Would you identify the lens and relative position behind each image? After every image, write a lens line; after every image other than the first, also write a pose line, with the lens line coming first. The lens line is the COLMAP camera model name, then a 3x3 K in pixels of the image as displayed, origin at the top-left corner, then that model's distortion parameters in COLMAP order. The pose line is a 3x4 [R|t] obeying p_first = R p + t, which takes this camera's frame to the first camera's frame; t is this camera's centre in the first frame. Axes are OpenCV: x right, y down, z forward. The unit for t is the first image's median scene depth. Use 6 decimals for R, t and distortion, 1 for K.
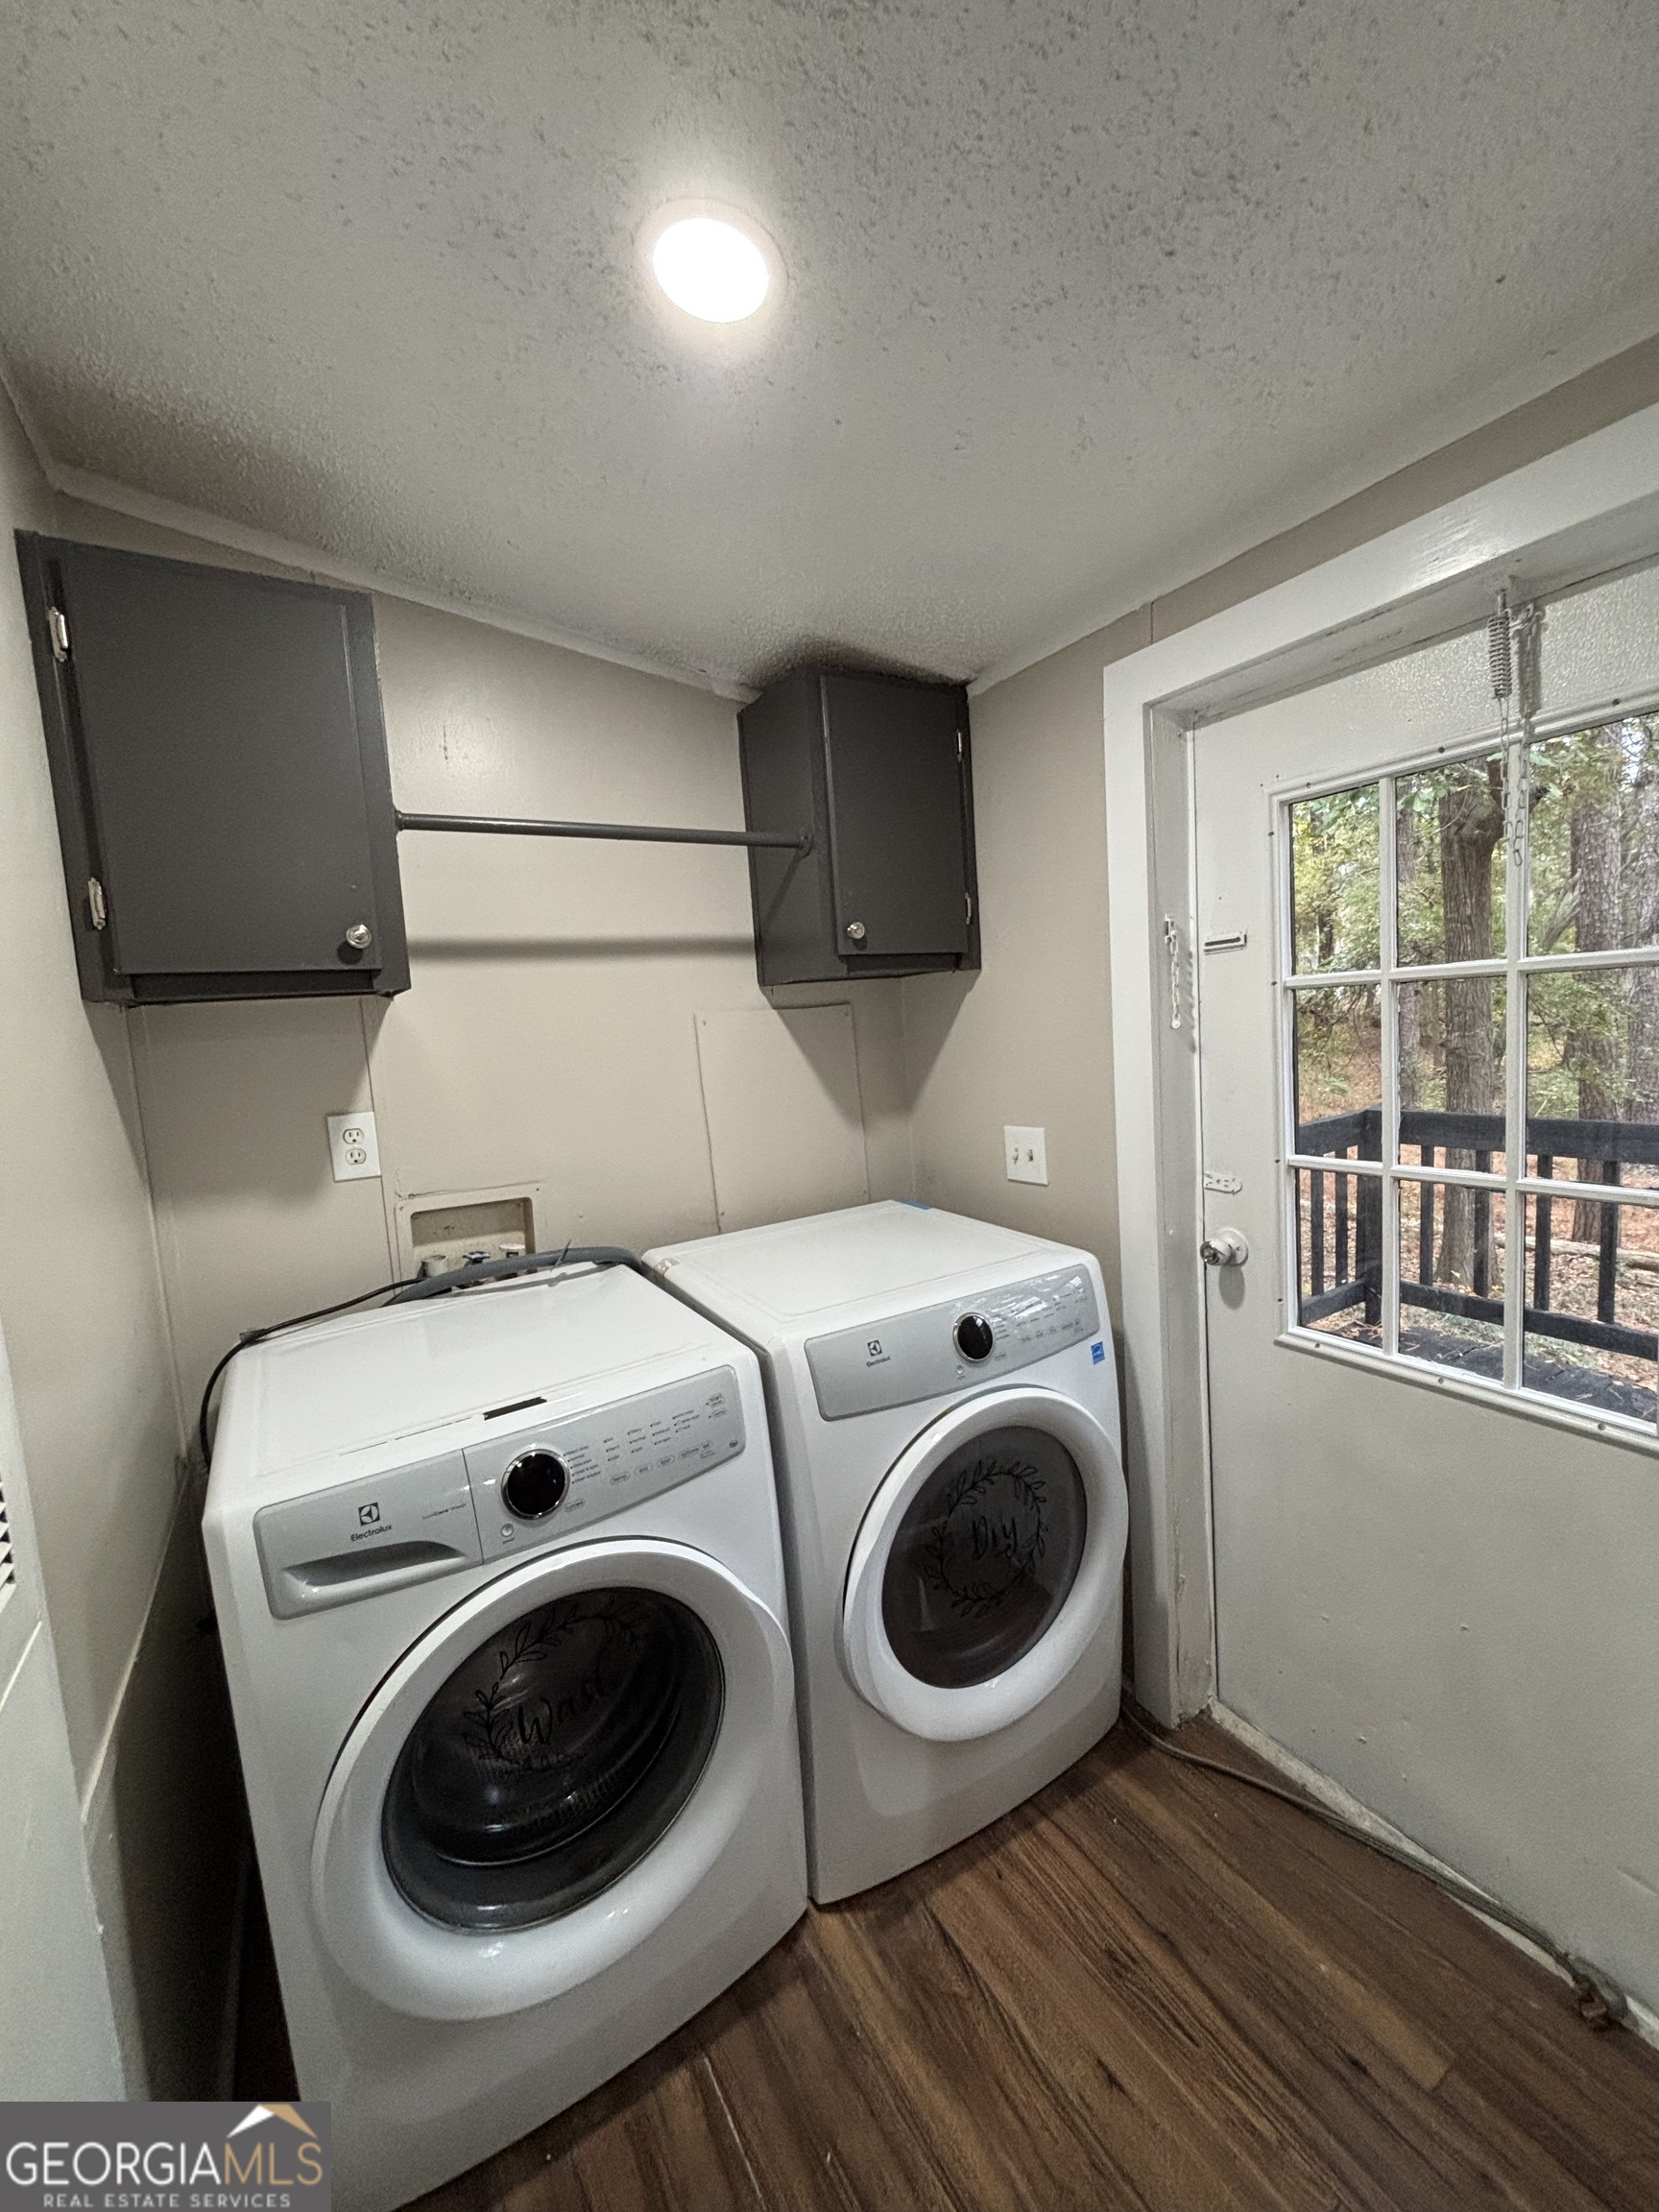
lens RADIAL K [[890.0, 0, 834.2], [0, 890.0, 1107.1], [0, 0, 1]] dist [-0.001345, 0.000244]
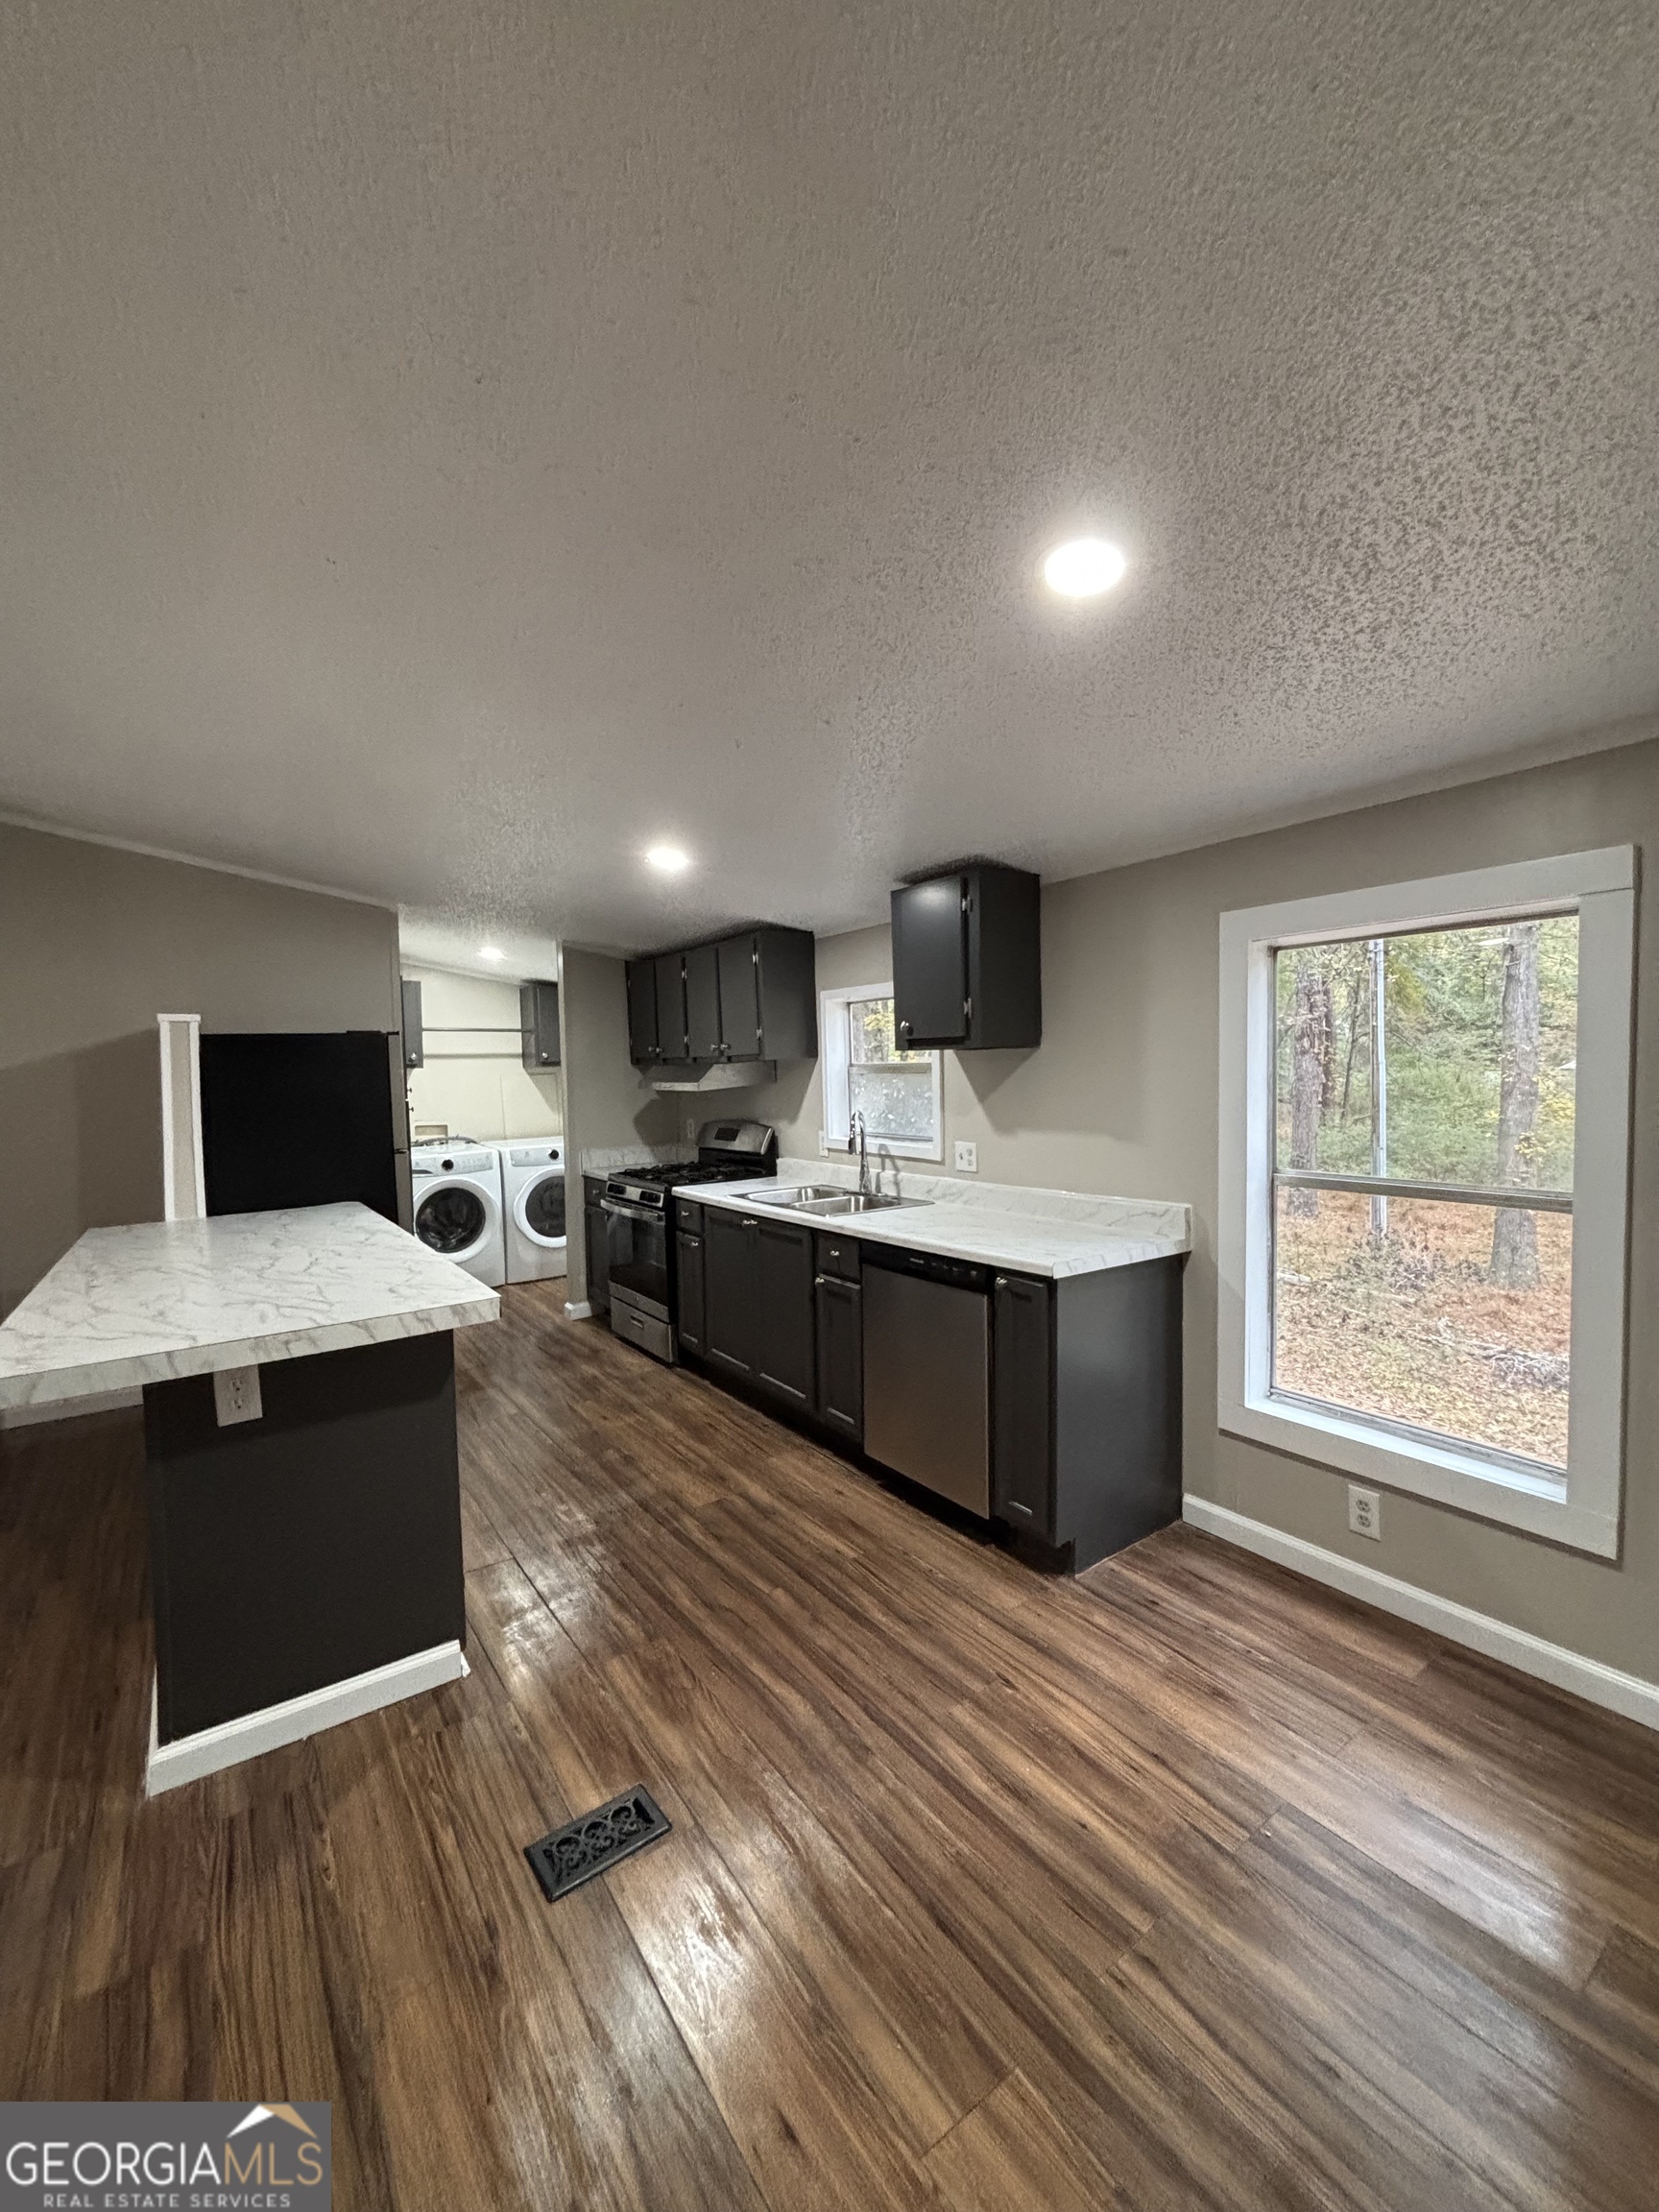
lens RADIAL K [[890.0, 0, 834.2], [0, 890.0, 1107.1], [0, 0, 1]] dist [-0.001345, 0.000244]
pose [[0.994956, 0.041719, 0.091229, 0.903673], [-0.036511, 0.997647, -0.058036, 0.189236], [-0.093435, 0.054412, 0.994137, -2.817141]]
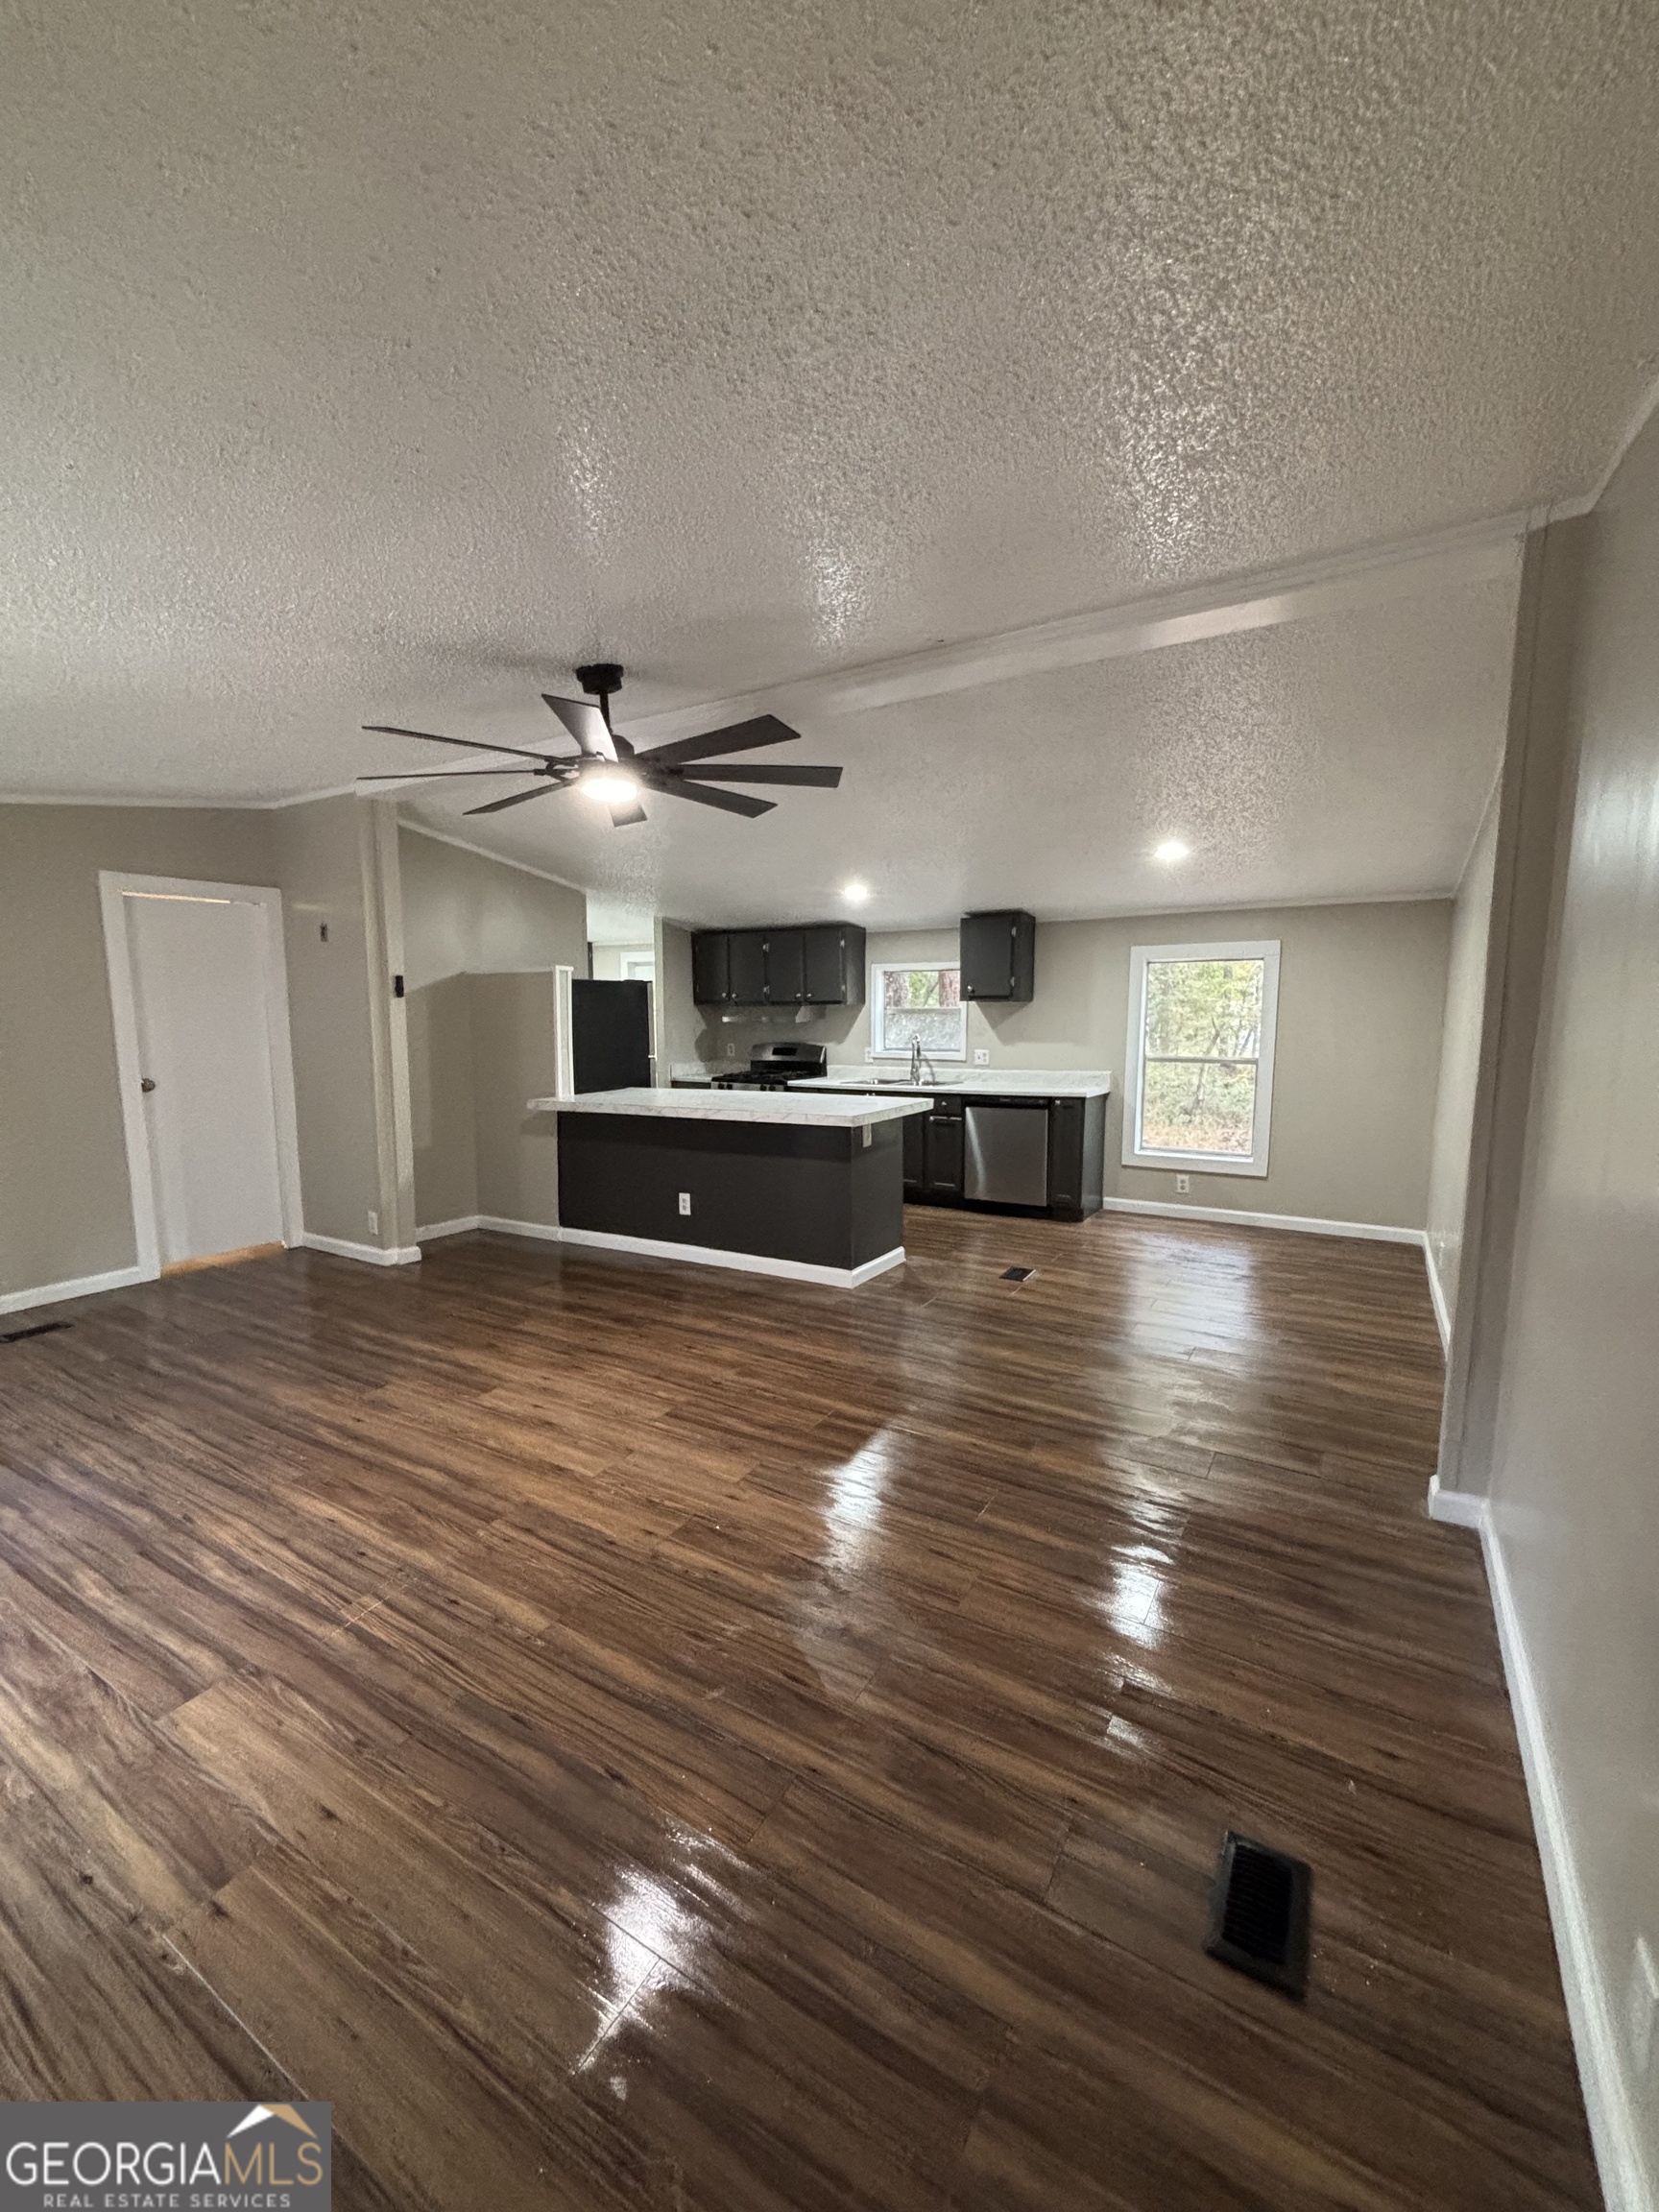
lens RADIAL K [[883.7, 0, 834.9], [0, 883.7, 1113.0], [0, 0, 1]] dist [0.019196, 0.000200]
pose [[0.878346, 0.011619, 0.477885, -1.000515], [-0.011334, 0.999930, -0.003481, 0.436313], [-0.477892, -0.002358, 0.878415, -3.921234]]
